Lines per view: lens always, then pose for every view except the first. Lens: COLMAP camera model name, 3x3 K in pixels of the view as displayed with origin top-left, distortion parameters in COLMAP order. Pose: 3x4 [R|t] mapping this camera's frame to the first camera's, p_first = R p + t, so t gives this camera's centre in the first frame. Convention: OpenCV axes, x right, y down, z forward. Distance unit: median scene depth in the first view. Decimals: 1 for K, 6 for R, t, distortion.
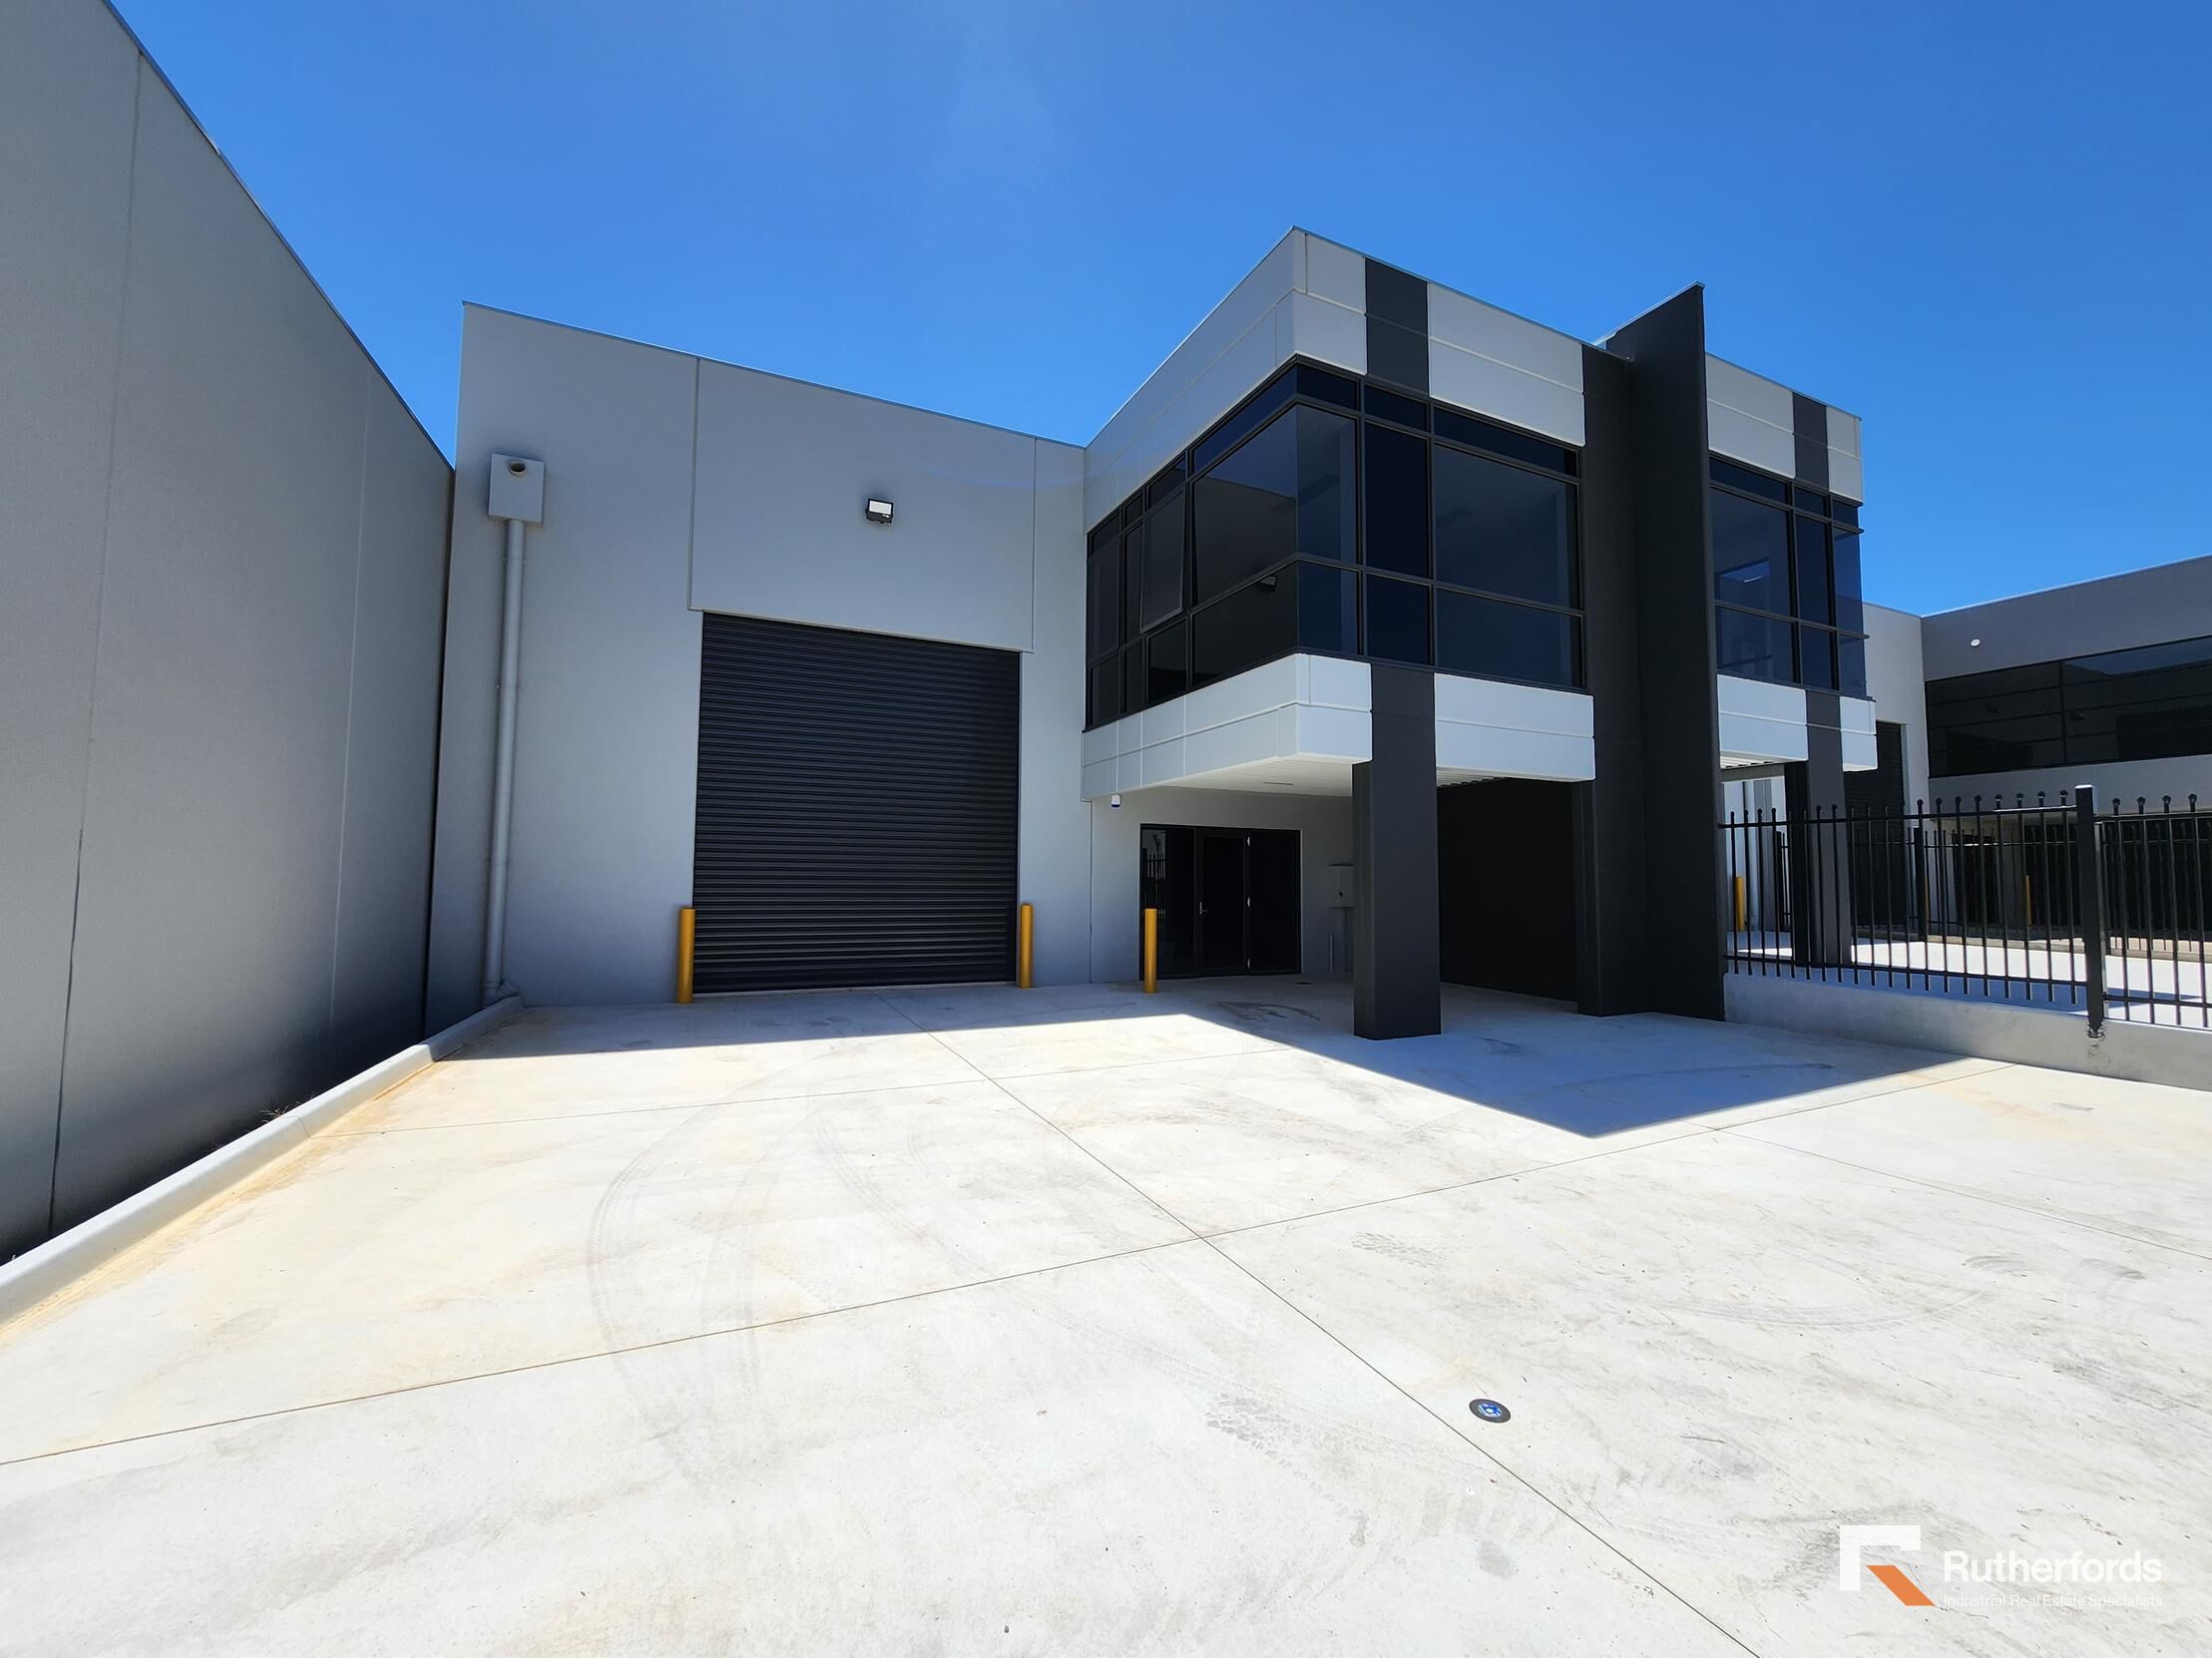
lens RADIAL K [[901.8, 0, 1119.4], [0, 901.8, 831.6], [0, 0, 1]] dist [-0.006107, 0.001267]
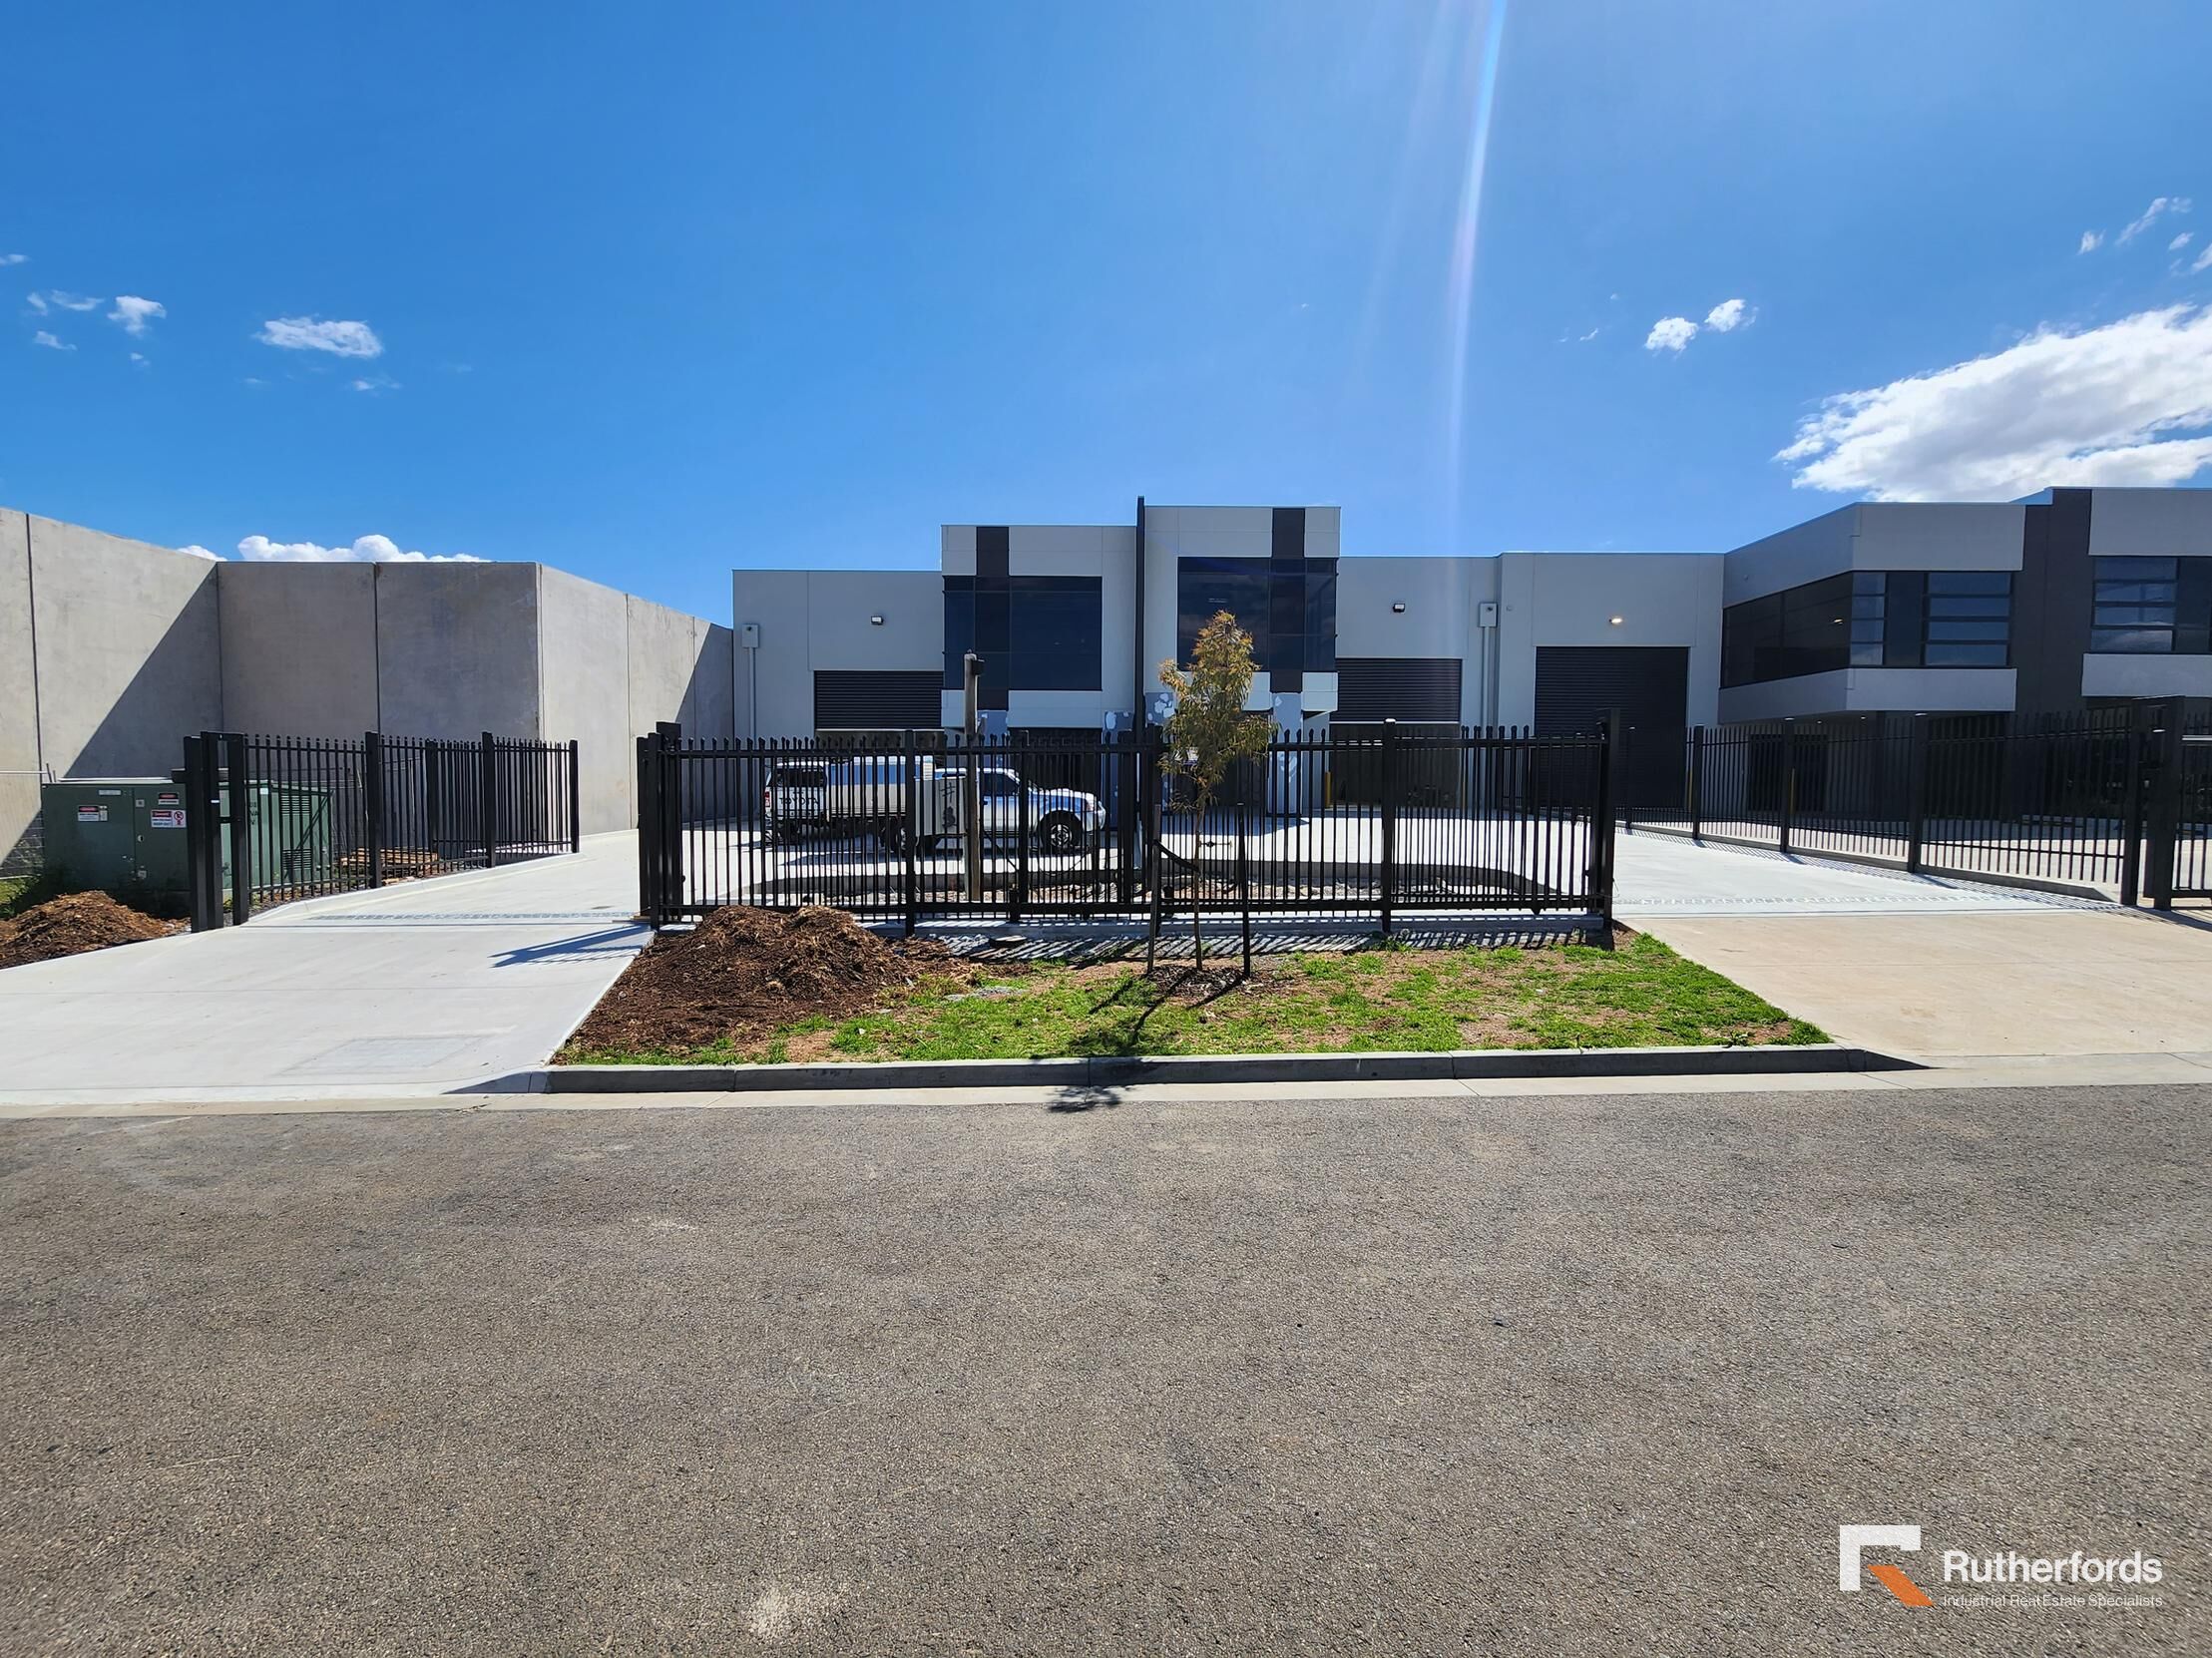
lens RADIAL K [[901.8, 0, 1113.6], [0, 901.8, 832.4], [0, 0, 1]] dist [-0.006107, 0.001267]
pose [[0.898687, 0.023884, -0.437939, 1.249535], [0.025618, 0.993953, 0.106777, -0.031481], [0.437841, -0.107178, 0.892641, -0.846712]]
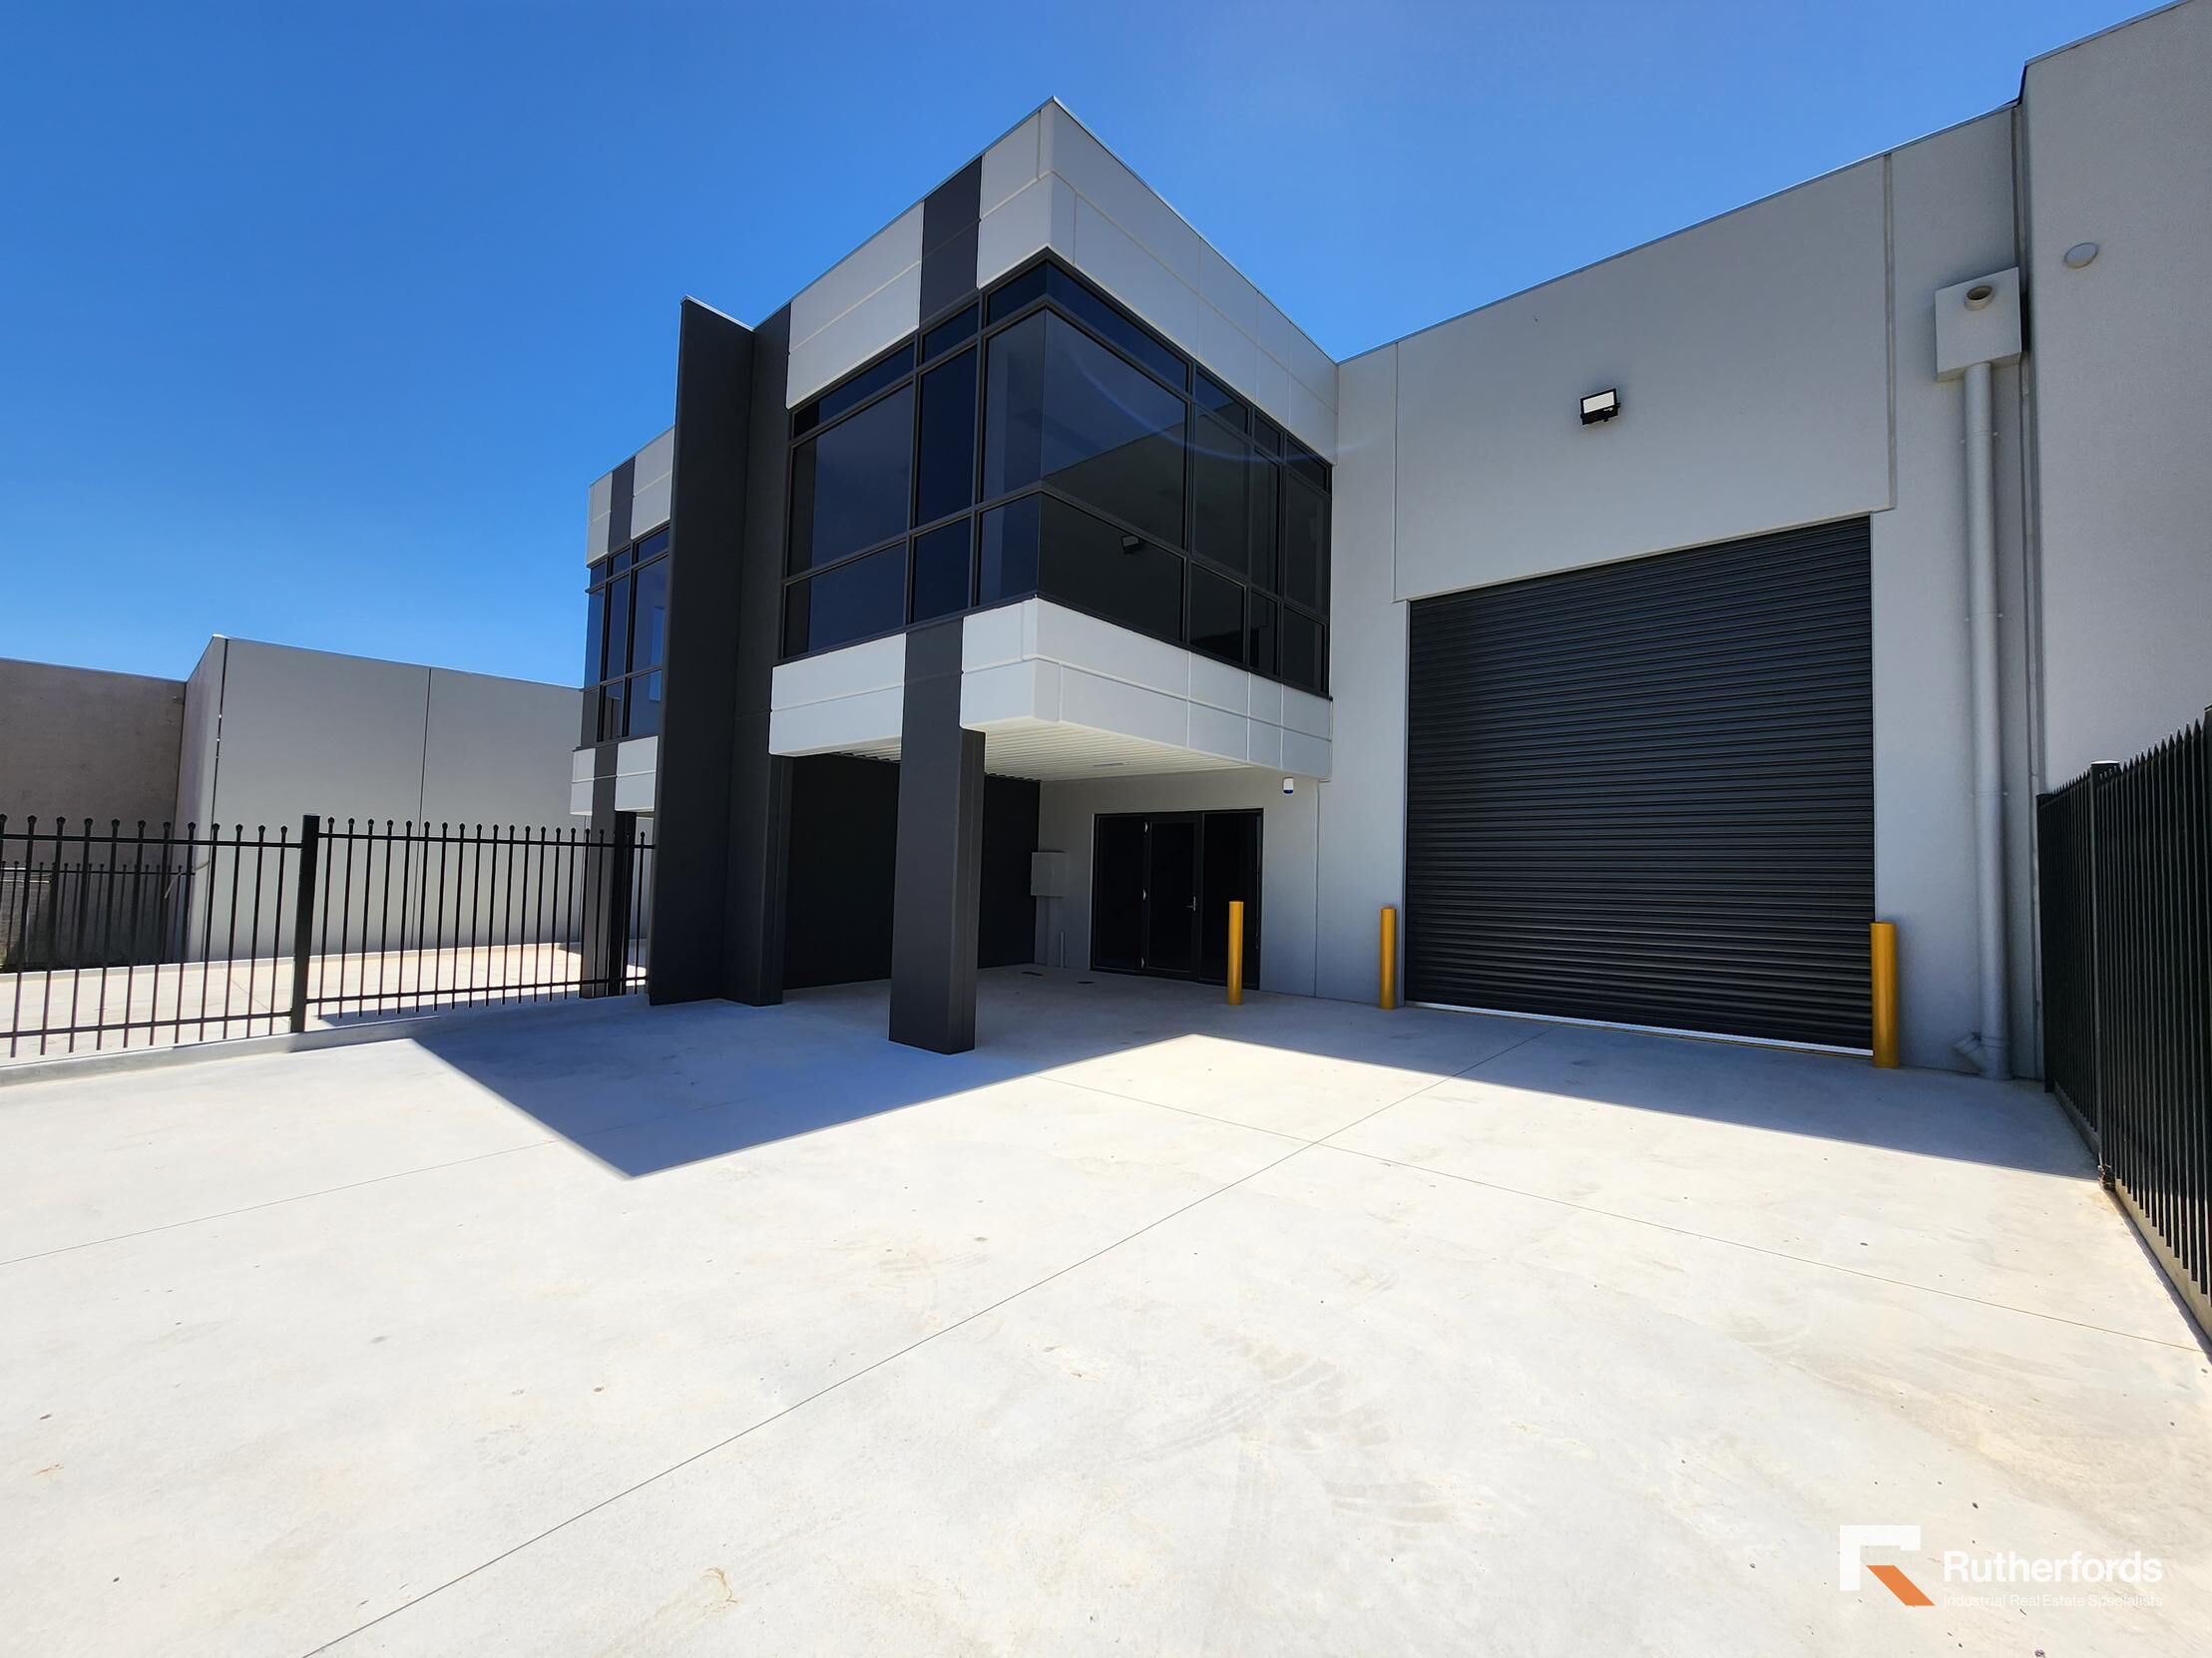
lens RADIAL K [[901.8, 0, 1110.7], [0, 901.8, 828.7], [0, 0, 1]] dist [-0.006107, 0.001267]
pose [[0.402346, -0.046707, -0.914296, 1.378776], [0.033359, 0.998782, -0.036343, 0.019805], [0.914880, -0.015878, 0.403414, 0.828217]]
